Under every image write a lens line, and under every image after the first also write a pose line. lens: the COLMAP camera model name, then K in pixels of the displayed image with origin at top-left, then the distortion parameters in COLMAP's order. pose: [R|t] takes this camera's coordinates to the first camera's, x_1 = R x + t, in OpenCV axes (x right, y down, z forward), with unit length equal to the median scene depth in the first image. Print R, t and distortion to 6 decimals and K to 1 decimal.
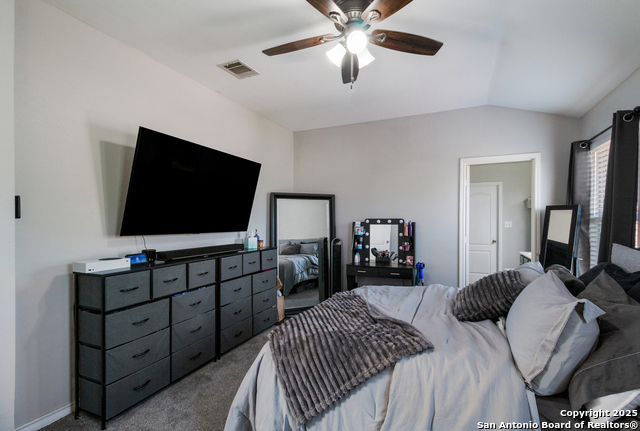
lens RADIAL K [[288.3, 0, 321.7], [0, 288.3, 222.9], [0, 0, 1]] dist [-0.000185, -0.000067]
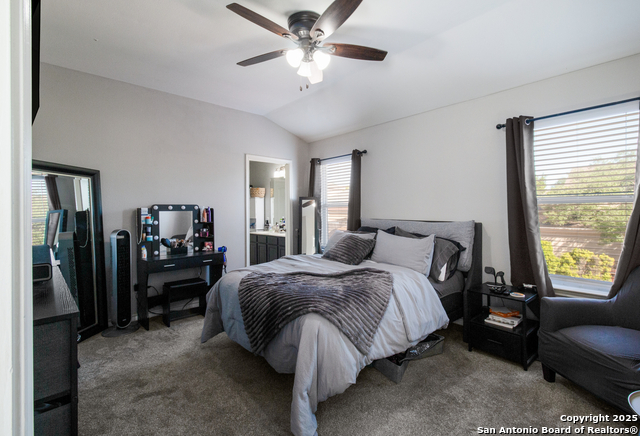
lens RADIAL K [[301.6, 0, 320.0], [0, 301.6, 218.0], [0, 0, 1]] dist [-0.000203, -0.000003]
pose [[0.386848, -0.027457, 0.921735, -0.471833], [0.012769, 0.999620, 0.024418, 0.009470], [-0.922055, 0.002324, 0.387052, 0.215704]]
